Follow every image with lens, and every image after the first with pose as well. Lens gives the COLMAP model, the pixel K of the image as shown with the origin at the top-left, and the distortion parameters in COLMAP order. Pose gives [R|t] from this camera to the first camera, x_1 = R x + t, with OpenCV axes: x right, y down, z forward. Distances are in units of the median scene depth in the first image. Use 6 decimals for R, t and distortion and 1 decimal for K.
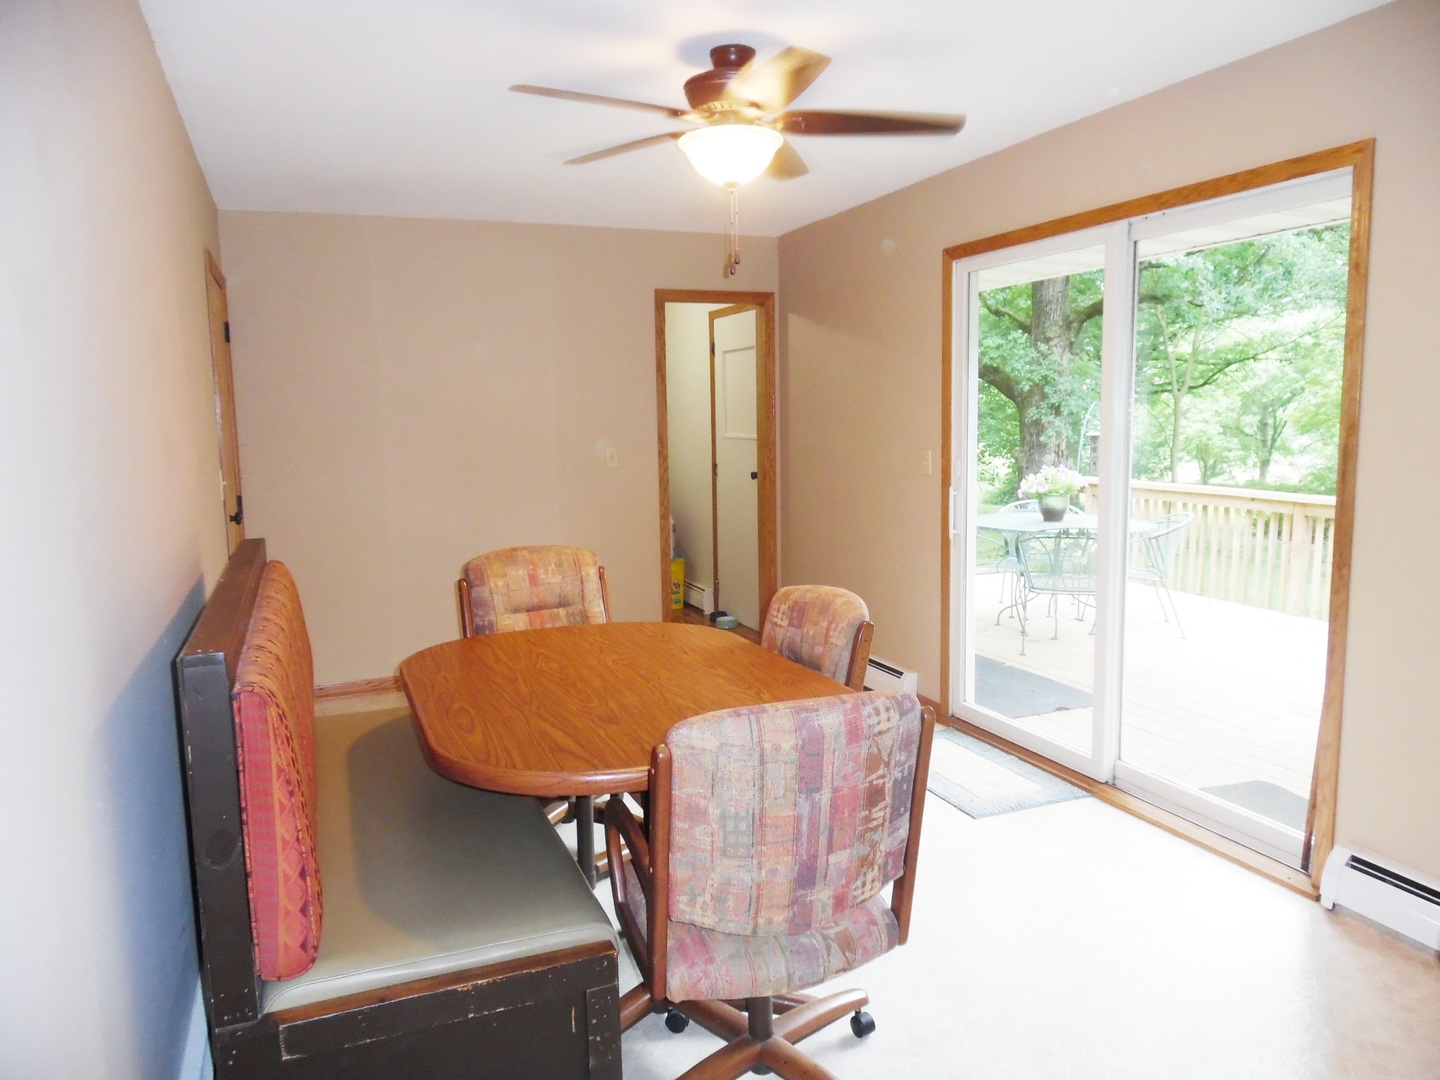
lens RADIAL K [[1009.8, 0, 719.9], [0, 1009.8, 539.3], [0, 0, 1]] dist [-0.044405, 0.001112]
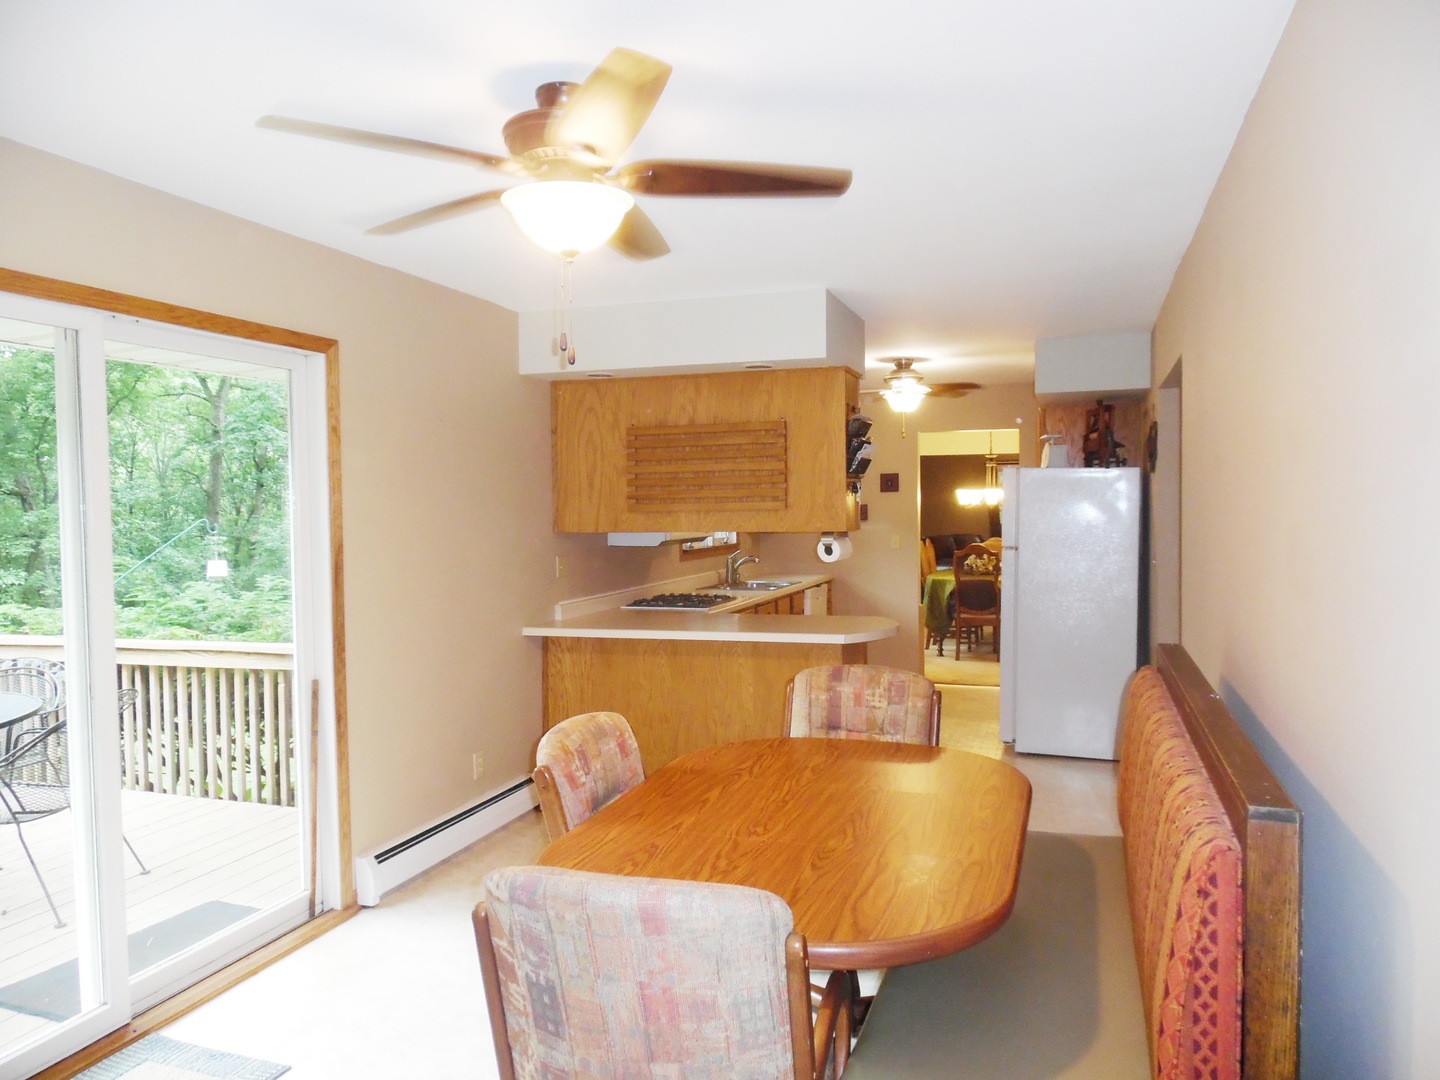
lens RADIAL K [[1009.8, 0, 720.7], [0, 1009.8, 541.2], [0, 0, 1]] dist [-0.044405, 0.001112]
pose [[-0.747224, 0.004393, 0.664558, -0.664881], [0.114429, 0.985894, 0.122146, -0.233172], [-0.654647, 0.167315, -0.737186, 1.692124]]
